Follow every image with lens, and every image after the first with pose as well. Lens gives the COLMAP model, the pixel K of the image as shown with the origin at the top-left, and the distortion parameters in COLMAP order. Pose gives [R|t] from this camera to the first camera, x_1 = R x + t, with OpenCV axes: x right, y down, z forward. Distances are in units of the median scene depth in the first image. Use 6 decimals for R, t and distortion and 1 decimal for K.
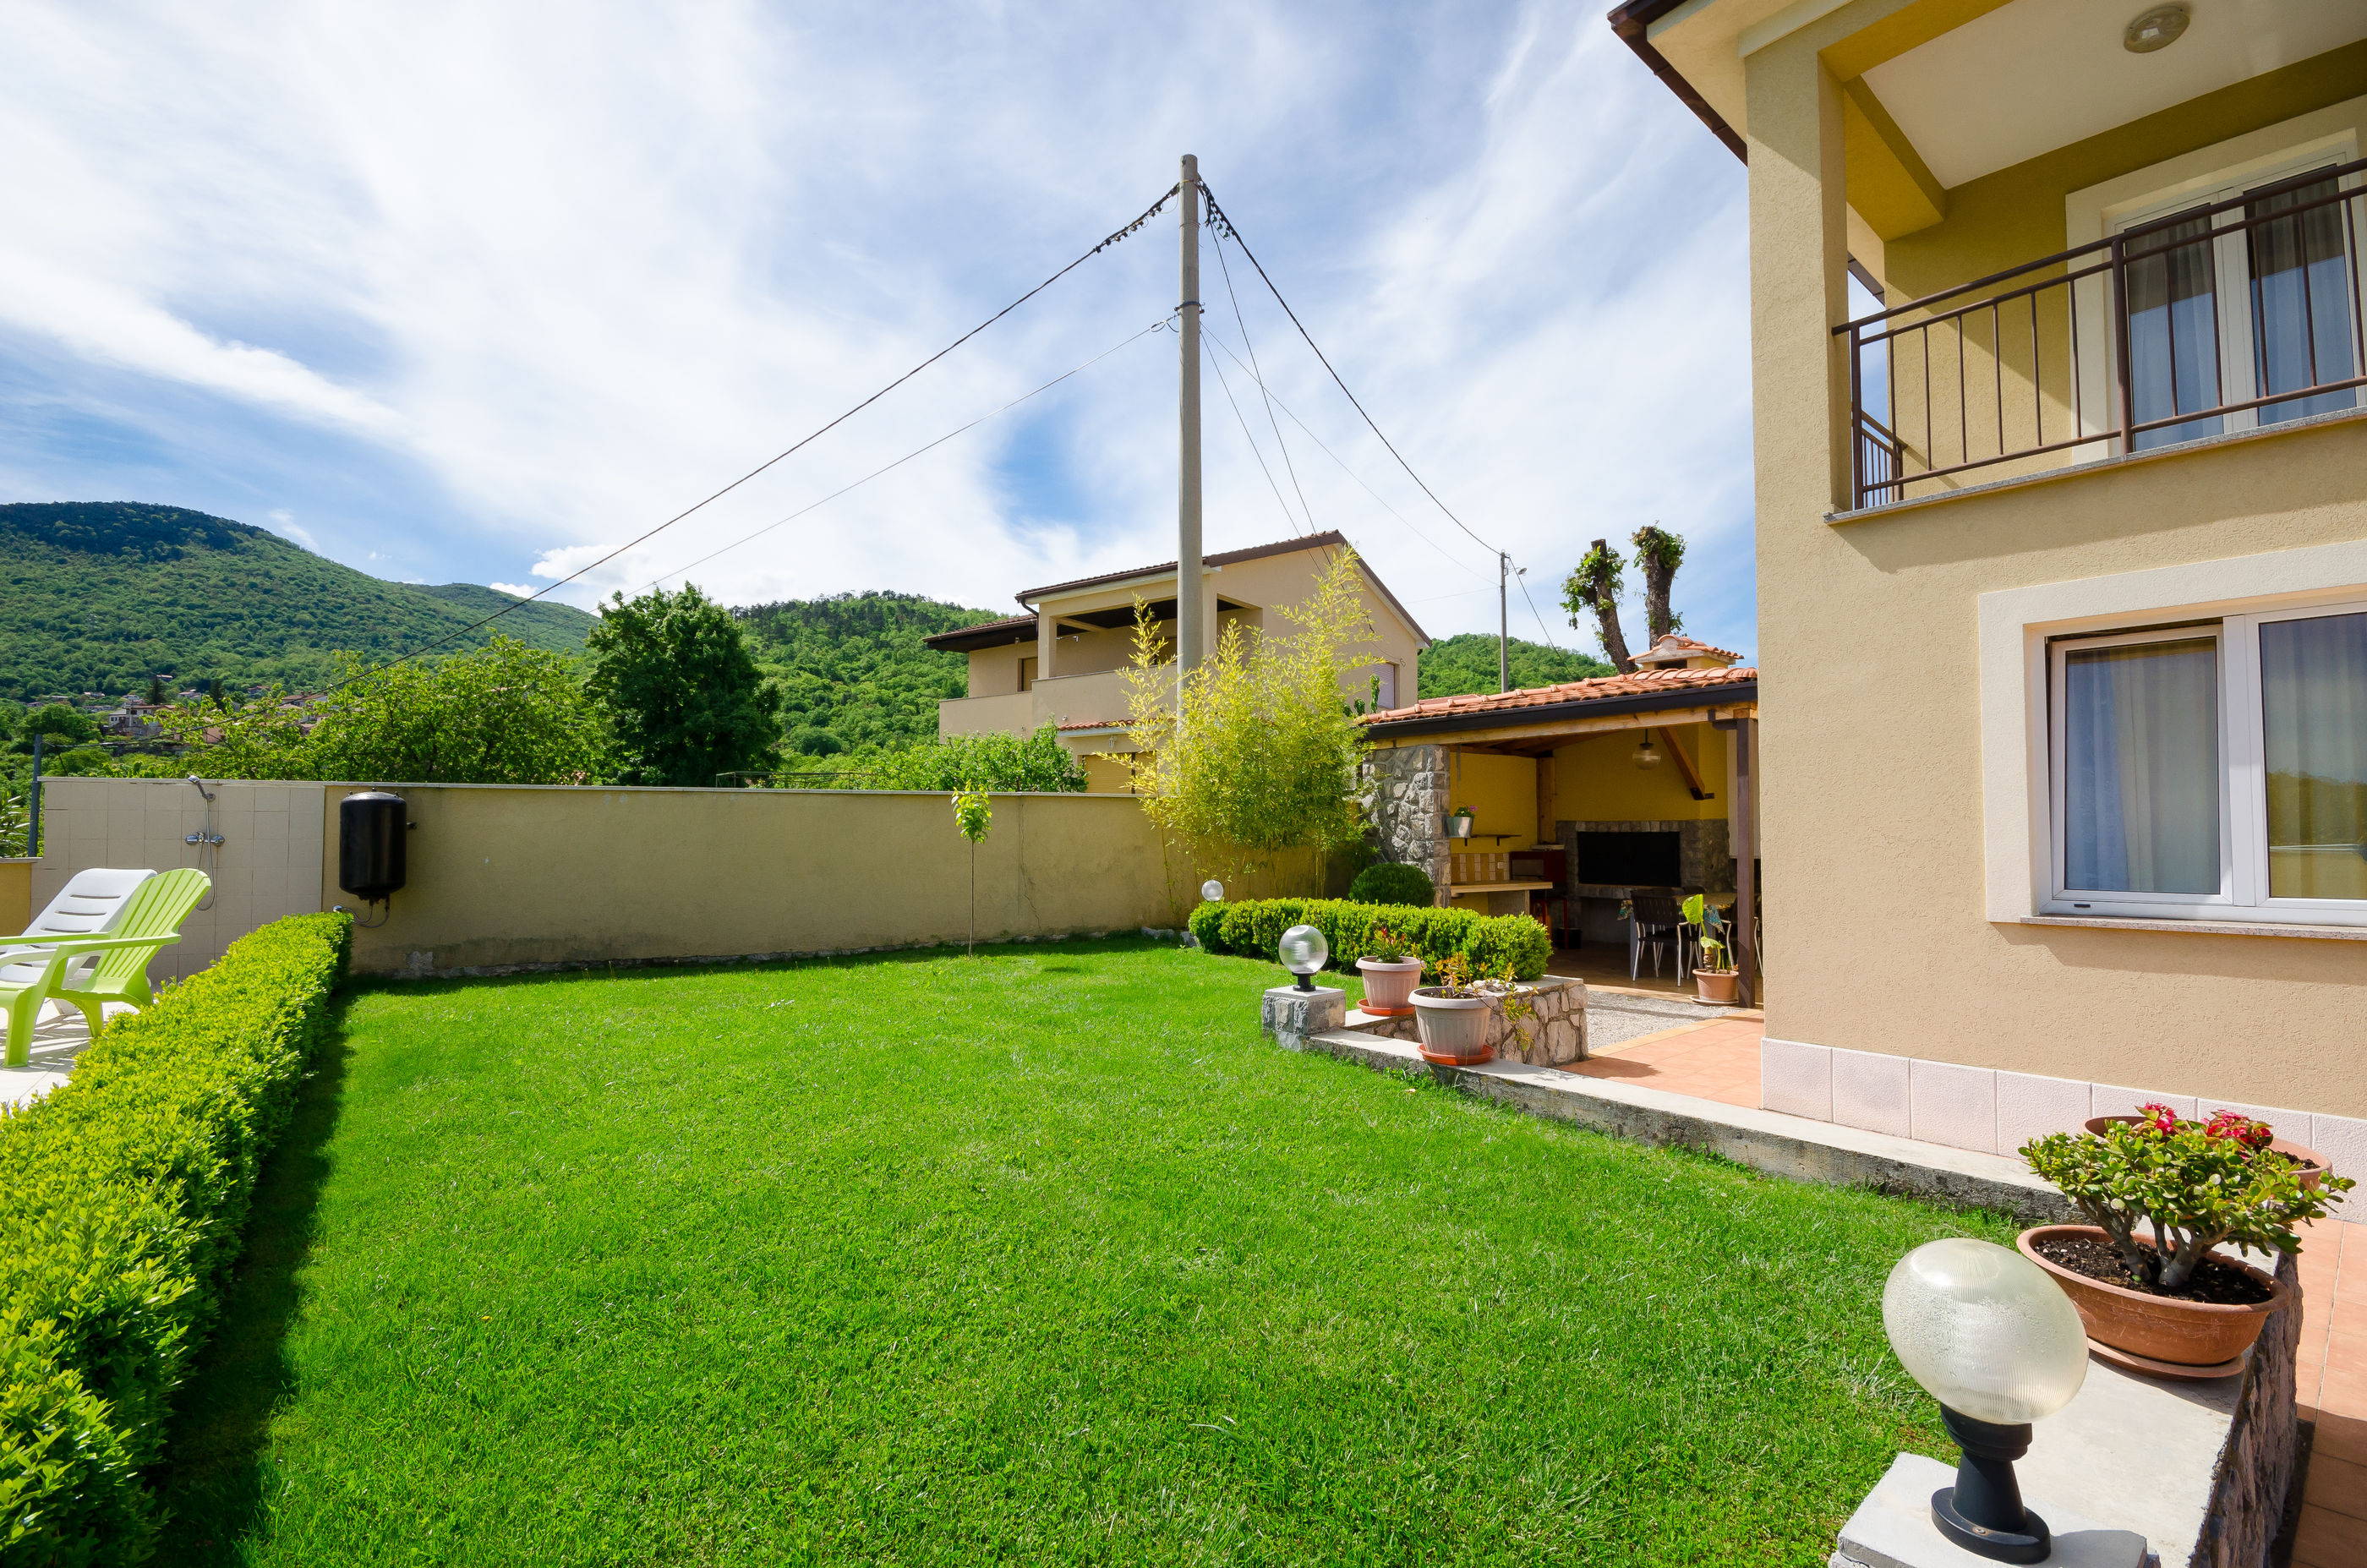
lens RADIAL K [[1040.6, 0, 1187.1], [0, 1040.6, 796.2], [0, 0, 1]] dist [-0.003287, -0.004075]
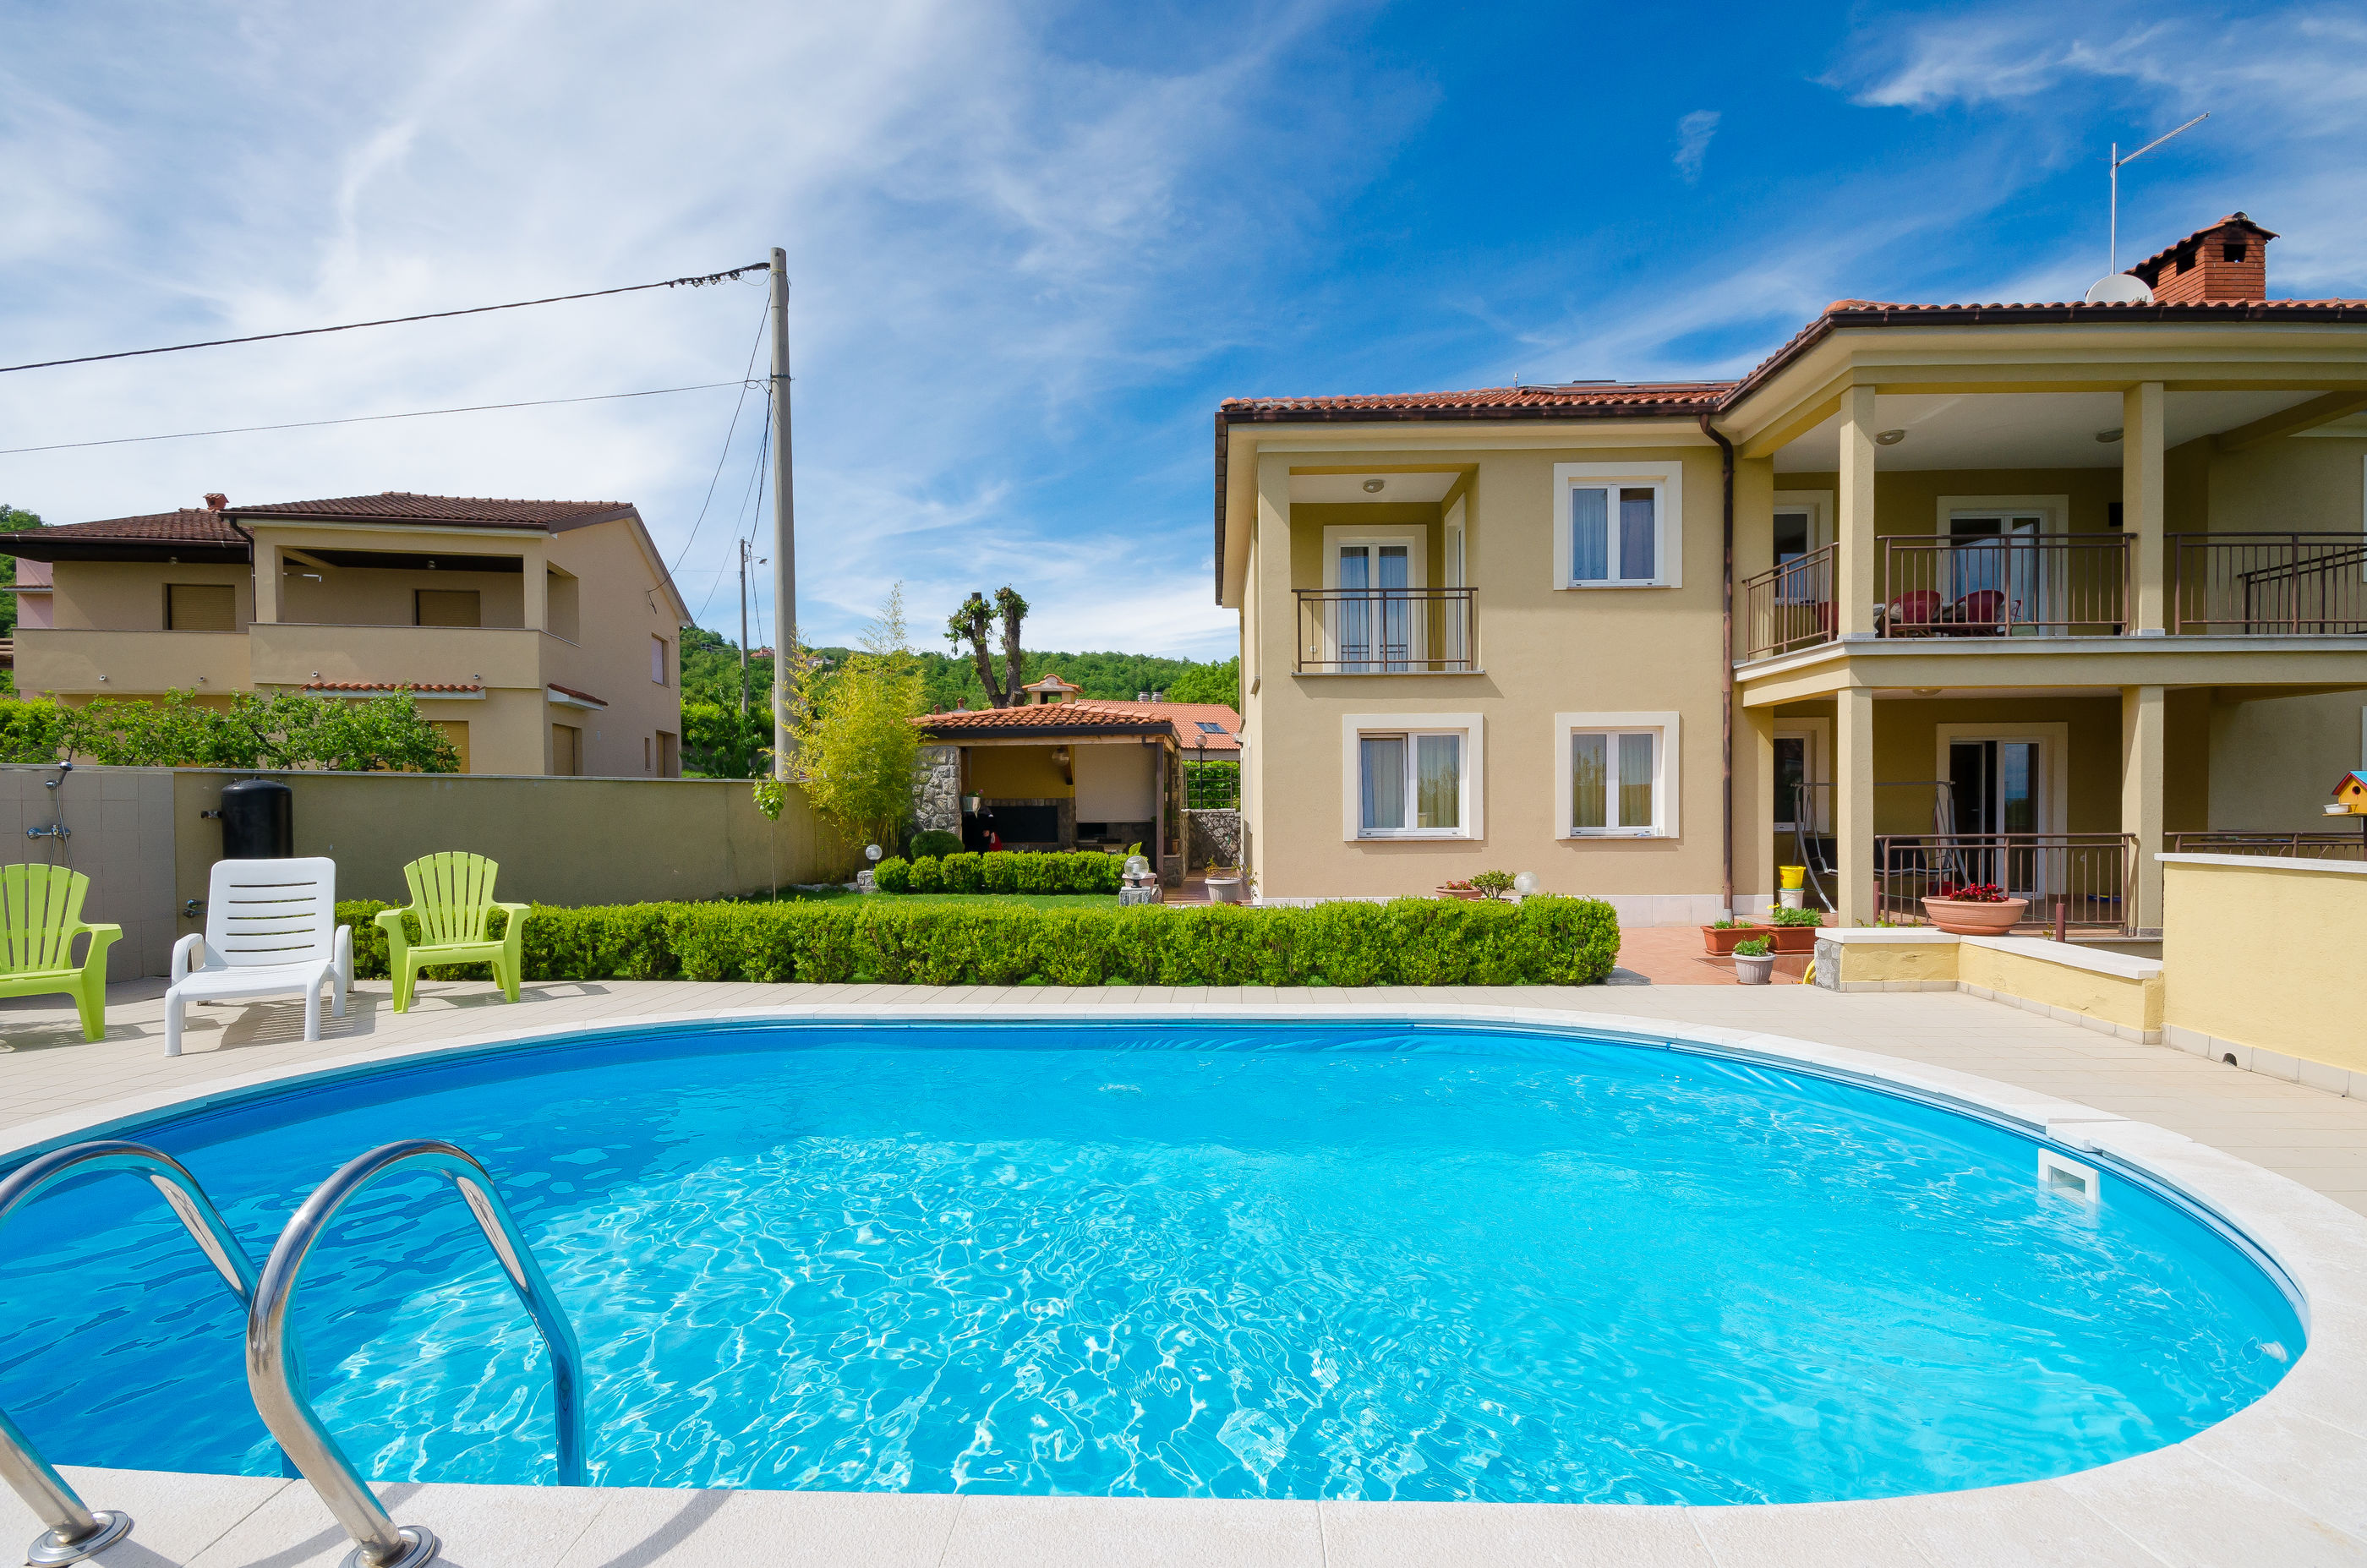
lens RADIAL K [[1058.6, 0, 1194.0], [0, 1058.6, 828.8], [0, 0, 1]] dist [-0.003776, -0.000283]
pose [[0.665362, -0.025393, 0.746089, -0.607752], [-0.018896, 0.998528, 0.050835, -0.016080], [-0.746282, -0.047922, 0.663903, -0.200747]]
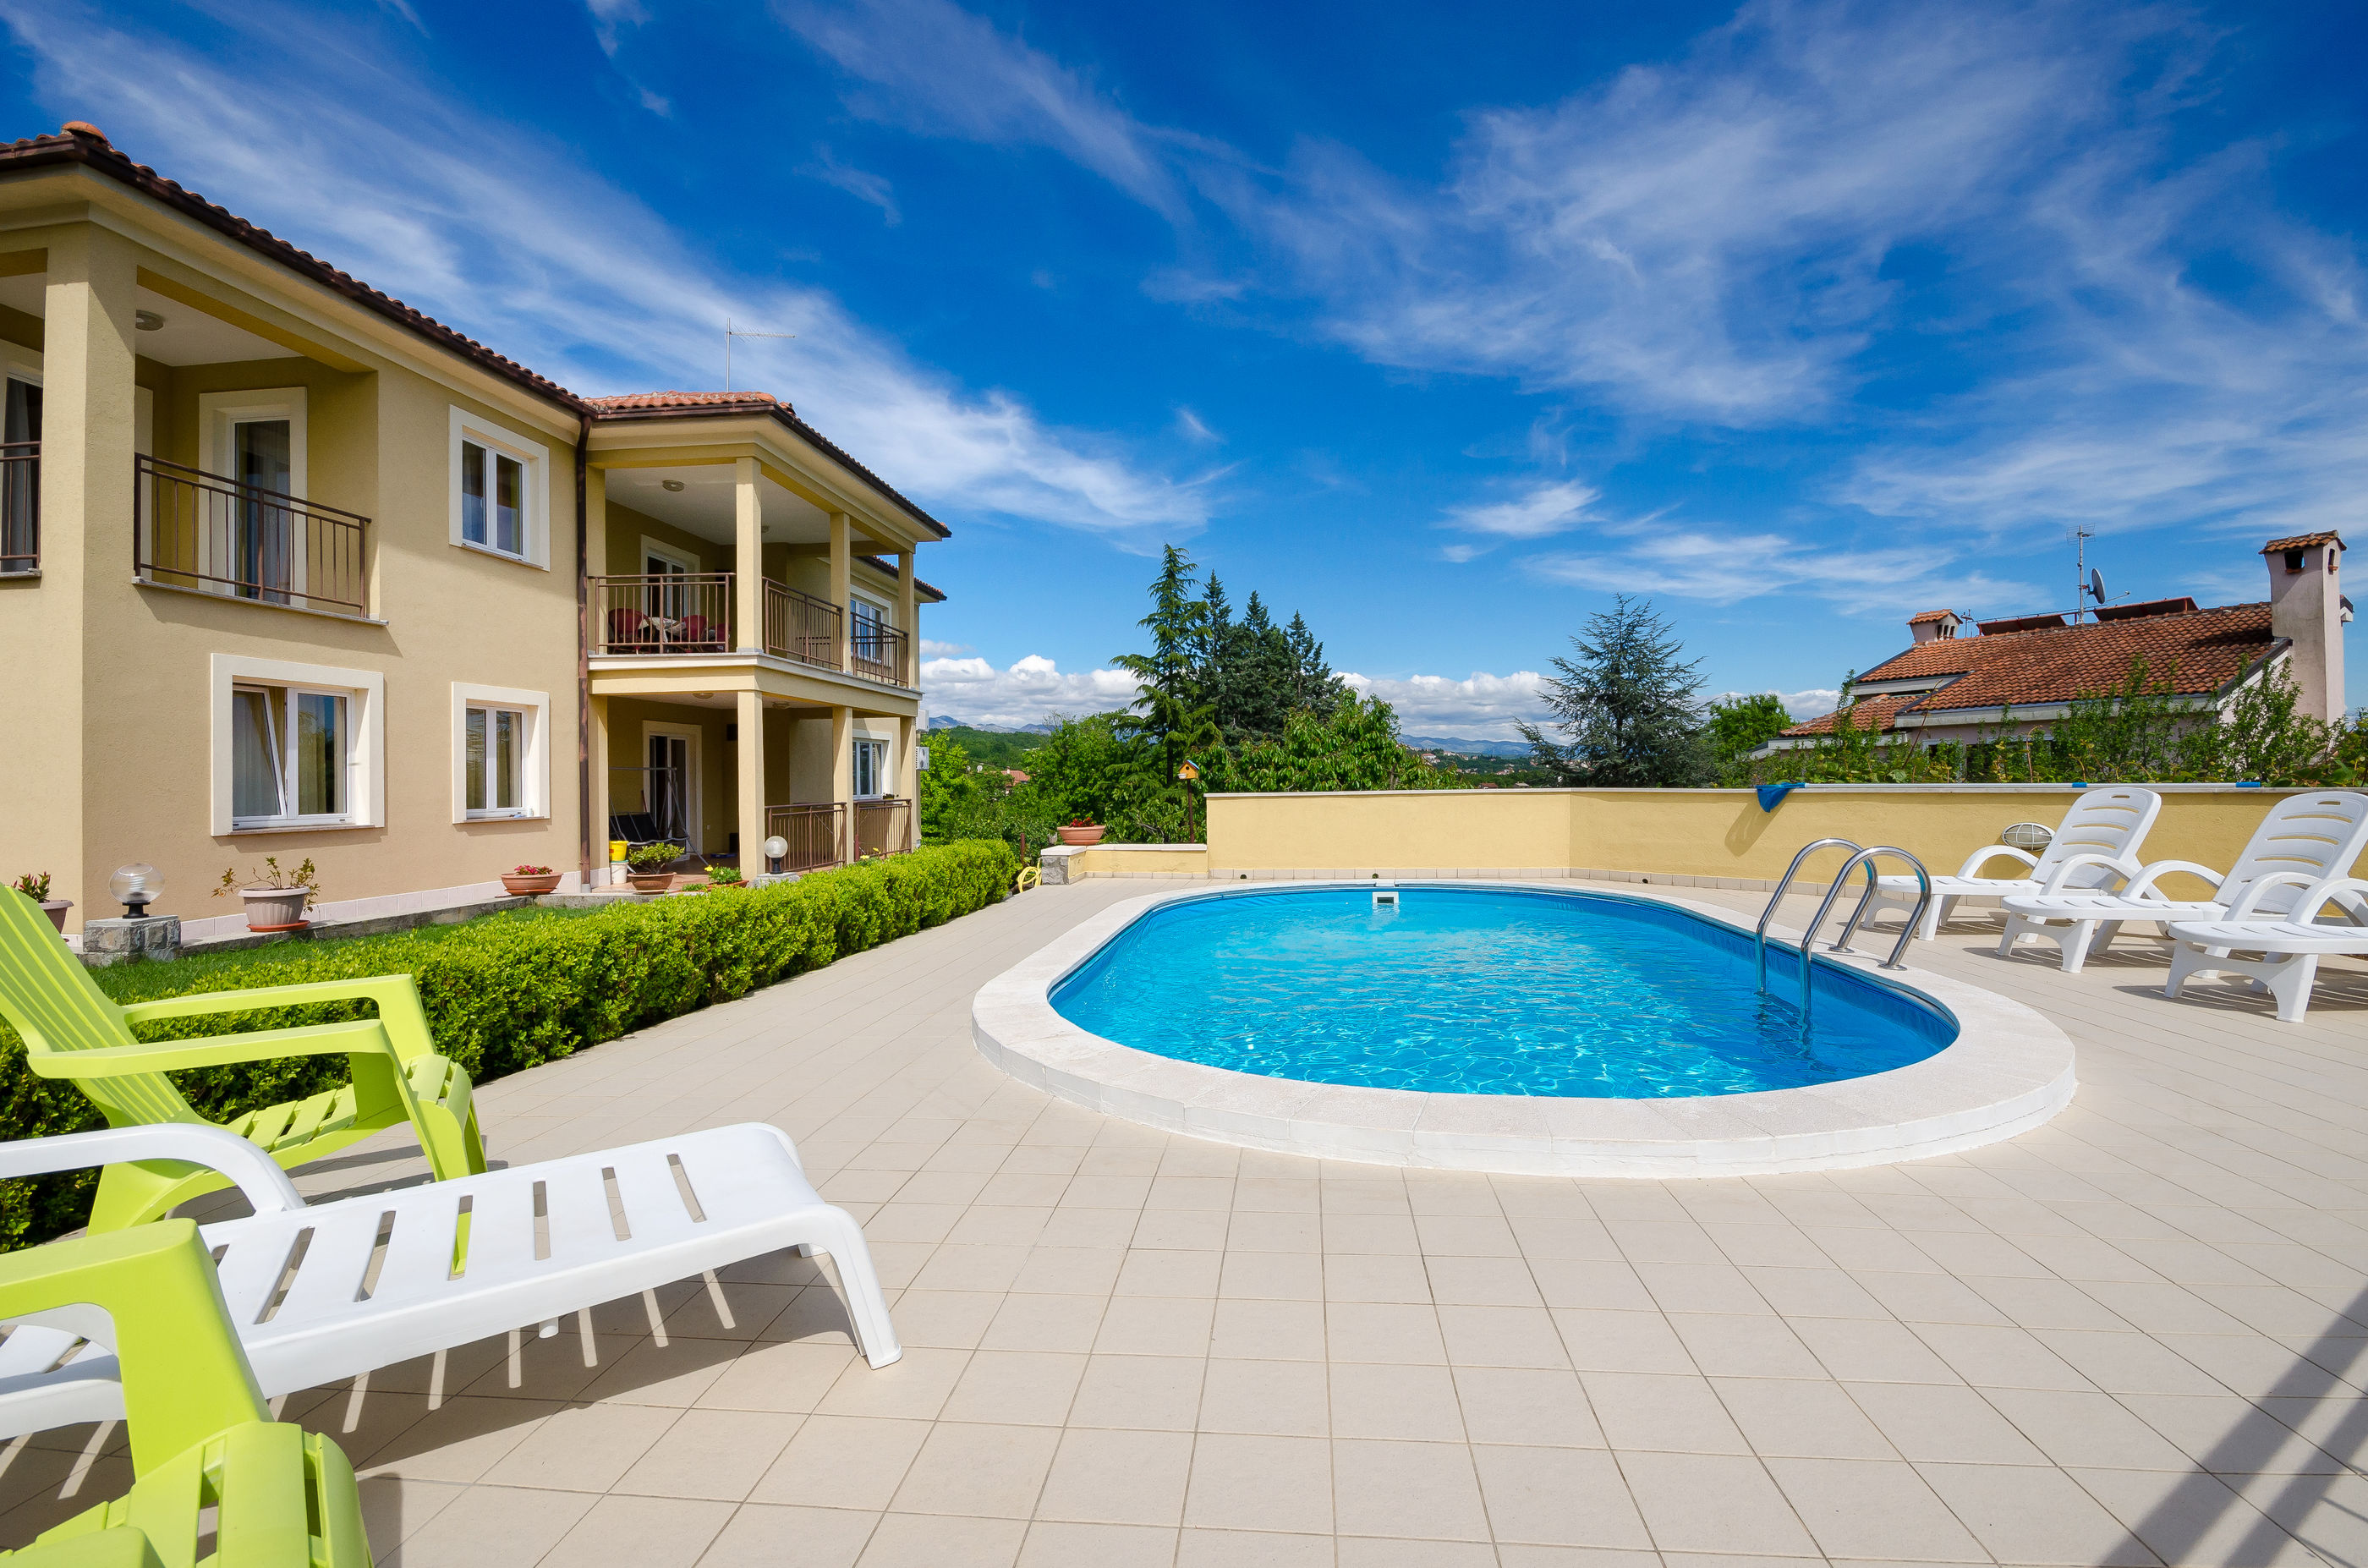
lens RADIAL K [[1068.2, 0, 1185.5], [0, 1068.2, 766.3], [0, 0, 1]] dist [-0.002127, -0.003878]
pose [[-0.696543, 0.017965, 0.717290, -0.715121], [-0.015098, 0.999098, -0.039684, 0.020095], [-0.717356, -0.038471, -0.695643, 0.450280]]
